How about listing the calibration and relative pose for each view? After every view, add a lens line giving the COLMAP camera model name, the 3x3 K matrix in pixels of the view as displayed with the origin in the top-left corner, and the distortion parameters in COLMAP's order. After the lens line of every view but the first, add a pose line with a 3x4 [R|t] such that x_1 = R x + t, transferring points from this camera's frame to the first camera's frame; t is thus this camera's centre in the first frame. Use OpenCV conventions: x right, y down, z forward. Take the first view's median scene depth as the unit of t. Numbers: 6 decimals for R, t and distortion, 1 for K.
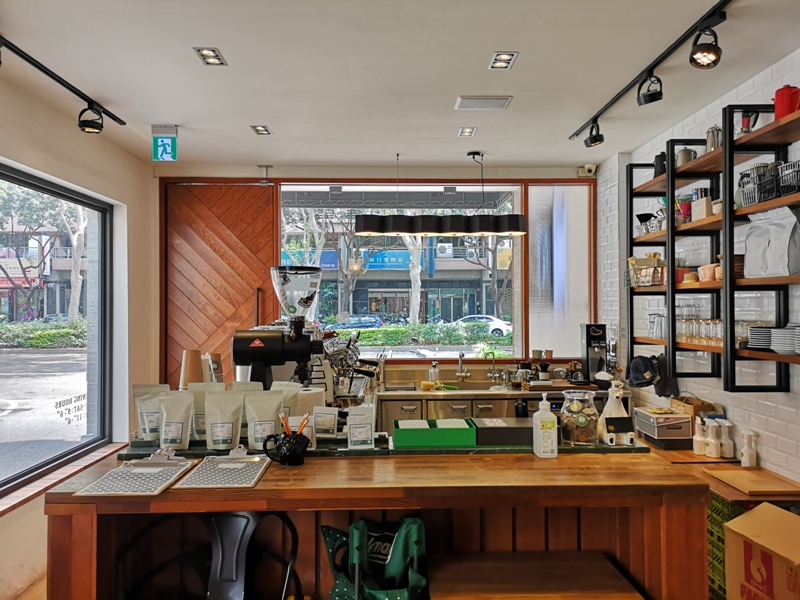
lens RADIAL K [[615.5, 0, 400.0], [0, 615.5, 300.0], [0, 0, 1]] dist [0.057351, -0.054538]
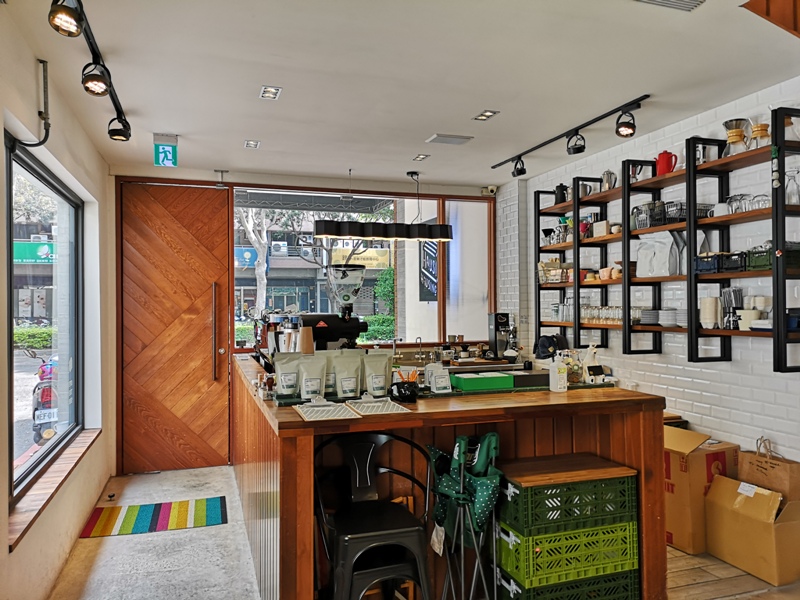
lens RADIAL K [[615.5, 0, 400.0], [0, 615.5, 300.0], [0, 0, 1]] dist [0.057351, -0.054538]
pose [[0.956738, -0.000411, 0.290950, -0.301564], [-0.000097, 0.999998, 0.001732, 0.012004], [-0.290950, -0.001685, 0.956737, -0.179943]]
